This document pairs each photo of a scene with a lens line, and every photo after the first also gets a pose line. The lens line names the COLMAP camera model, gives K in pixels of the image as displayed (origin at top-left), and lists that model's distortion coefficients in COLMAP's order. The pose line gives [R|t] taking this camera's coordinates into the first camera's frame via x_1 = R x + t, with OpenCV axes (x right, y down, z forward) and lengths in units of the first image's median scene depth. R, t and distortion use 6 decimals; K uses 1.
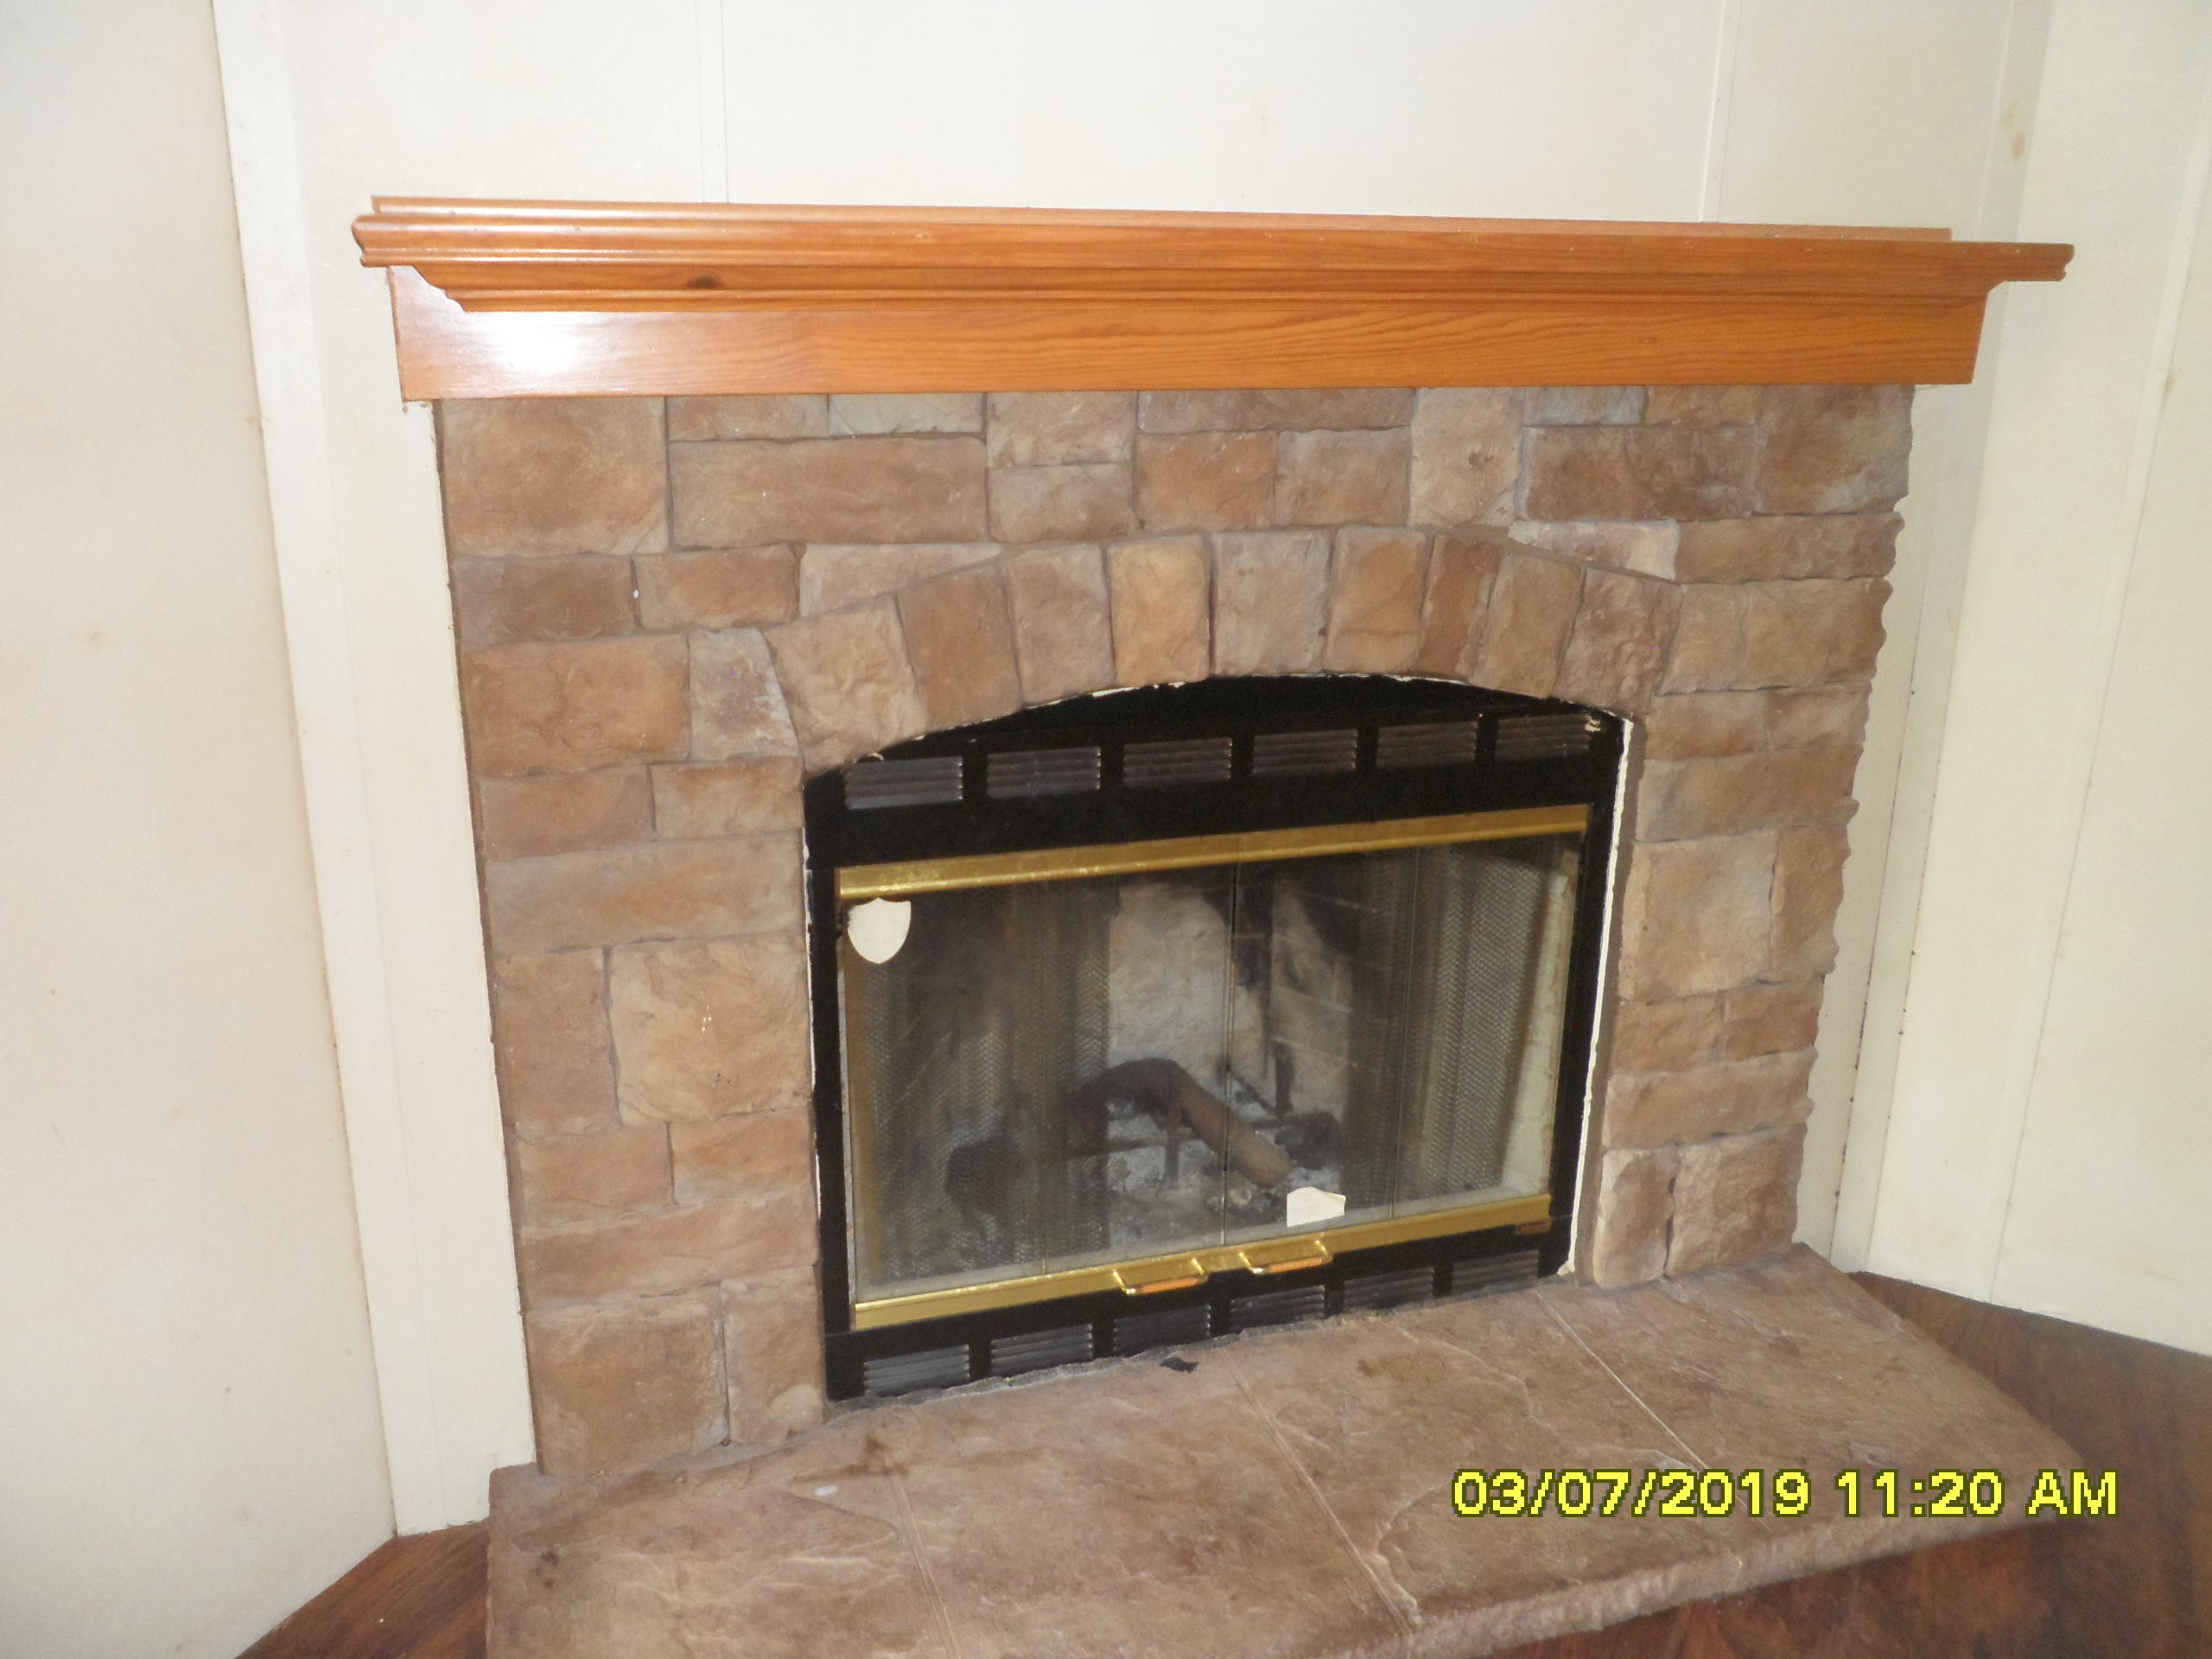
lens RADIAL K [[1811.4, 0, 1120.0], [0, 1811.4, 818.7], [0, 0, 1]] dist [-0.020315, 0.028891]
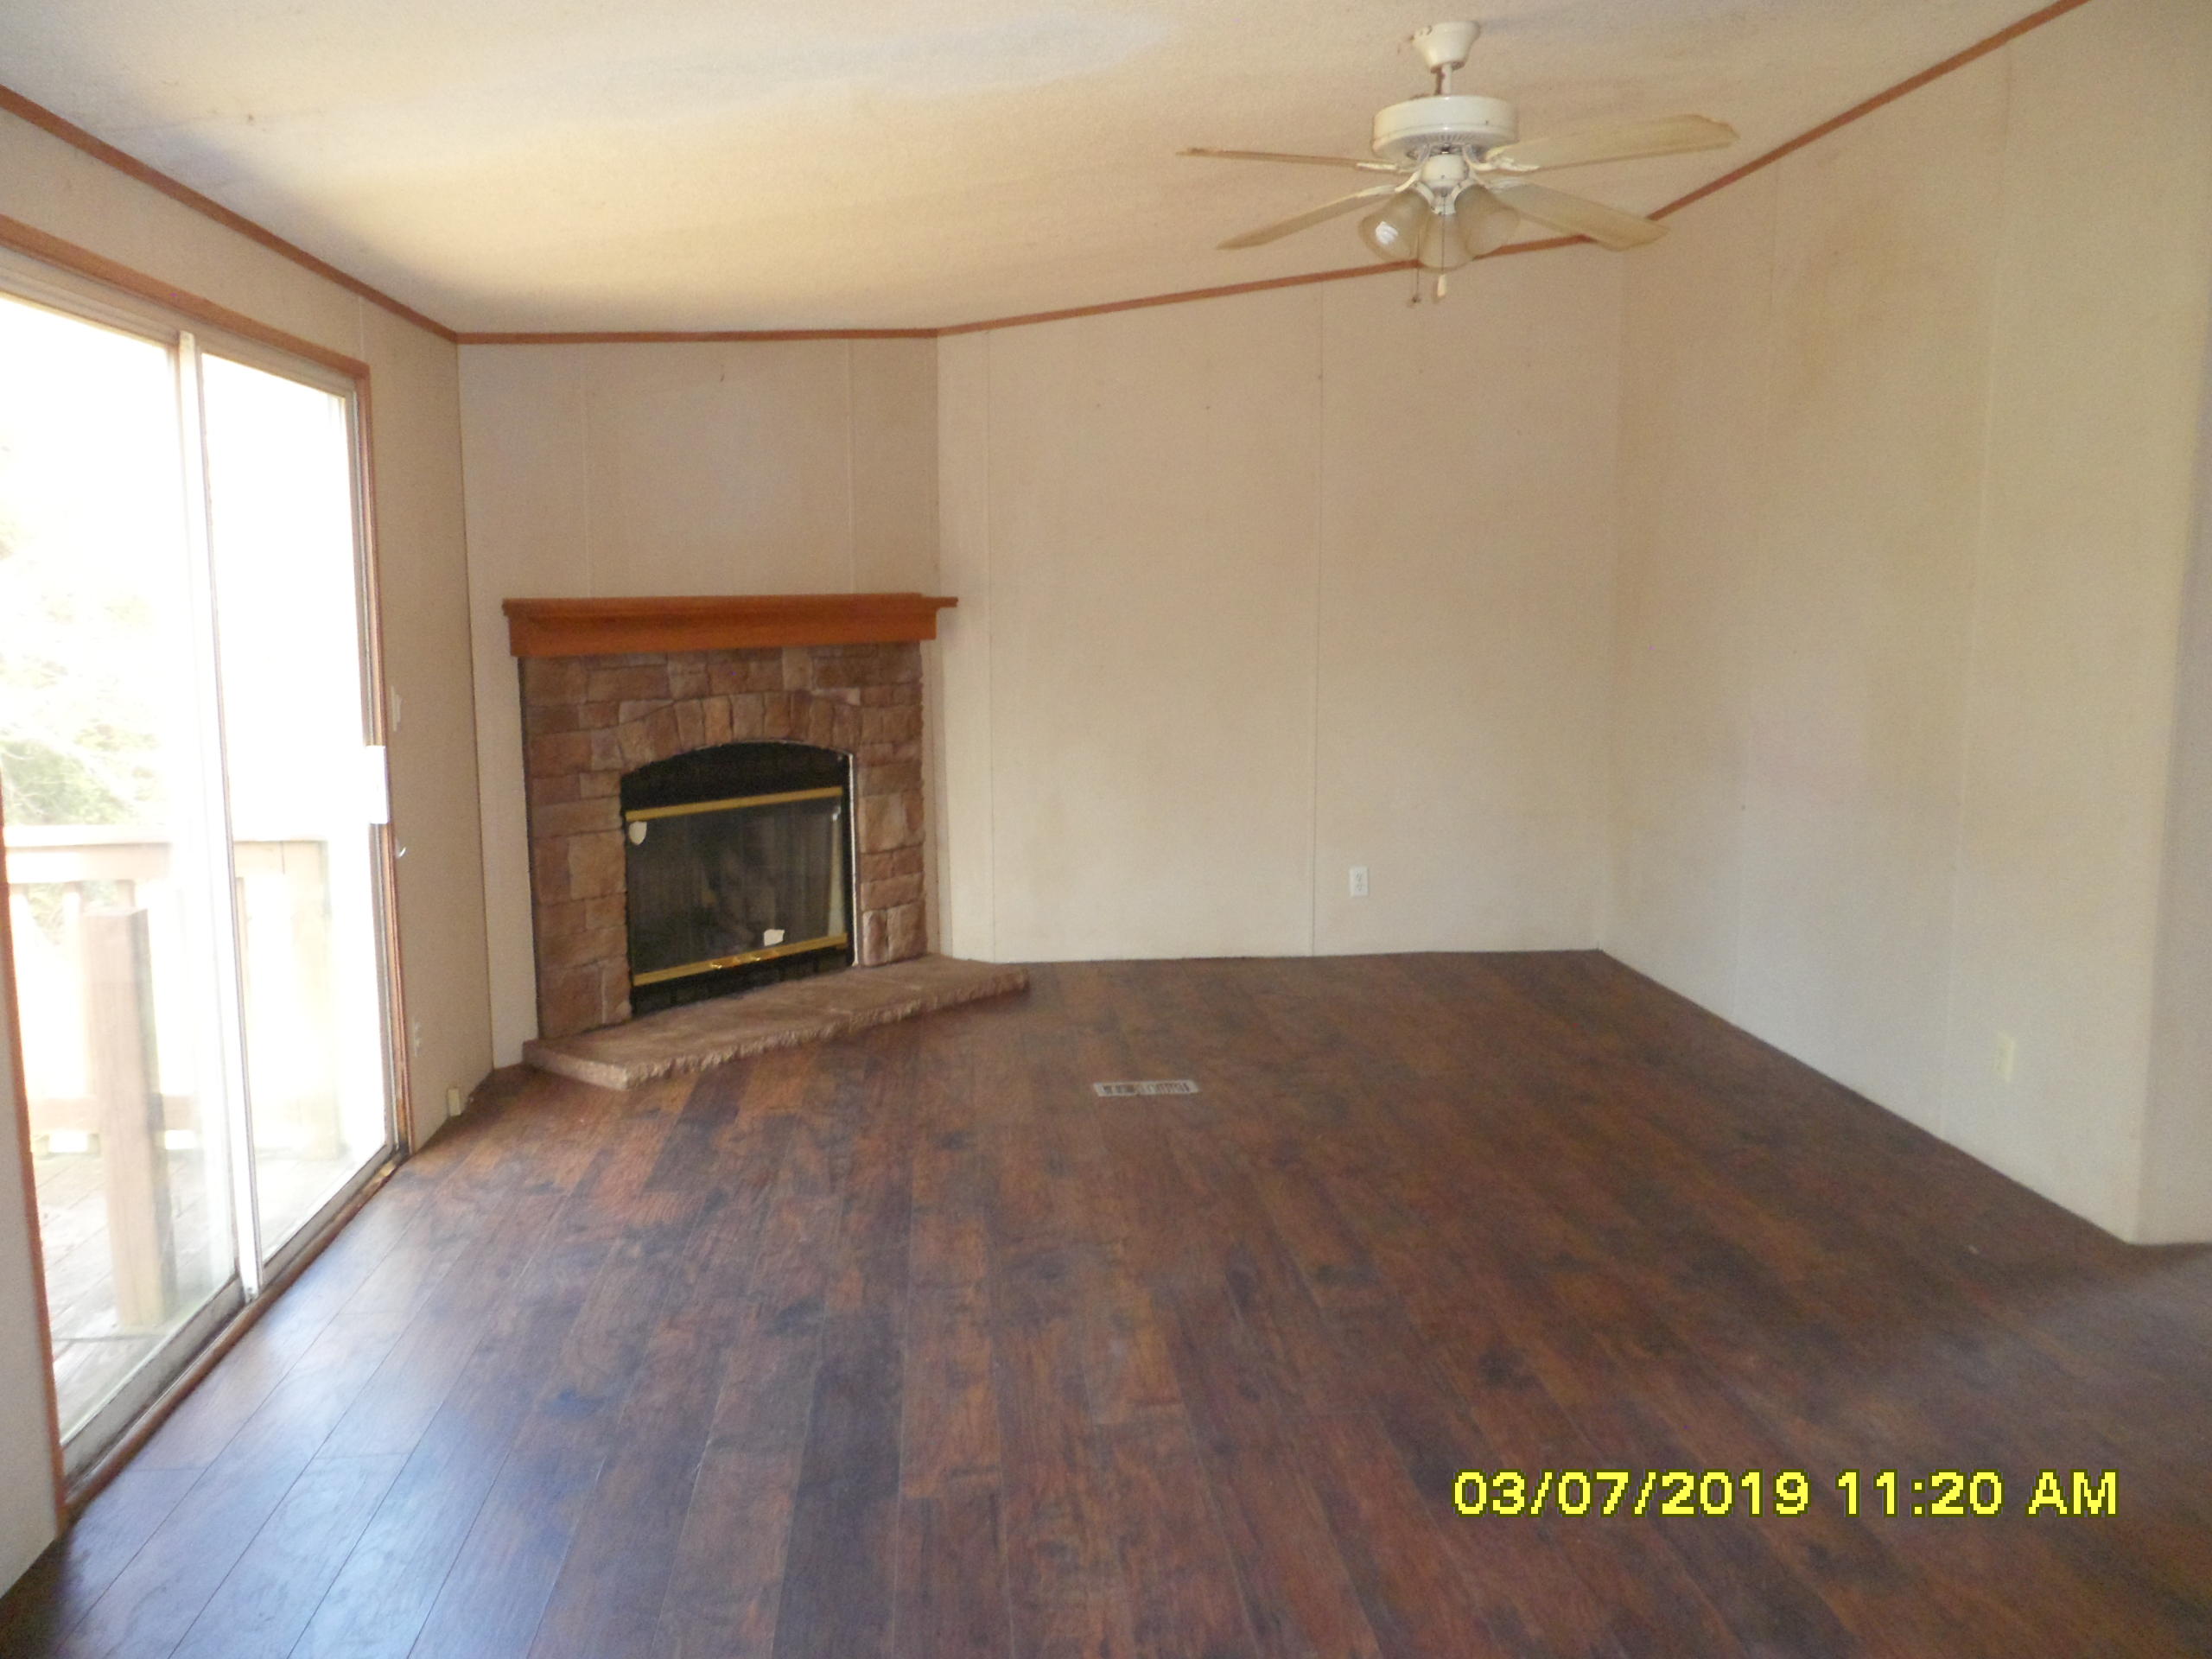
lens RADIAL K [[1811.4, 0, 1100.6], [0, 1811.4, 823.6], [0, 0, 1]] dist [-0.020315, 0.028891]
pose [[0.847292, -0.092631, 0.522987, -0.989251], [0.184847, 0.974545, -0.126860, 0.535969], [-0.497923, 0.204160, 0.842847, -1.782306]]
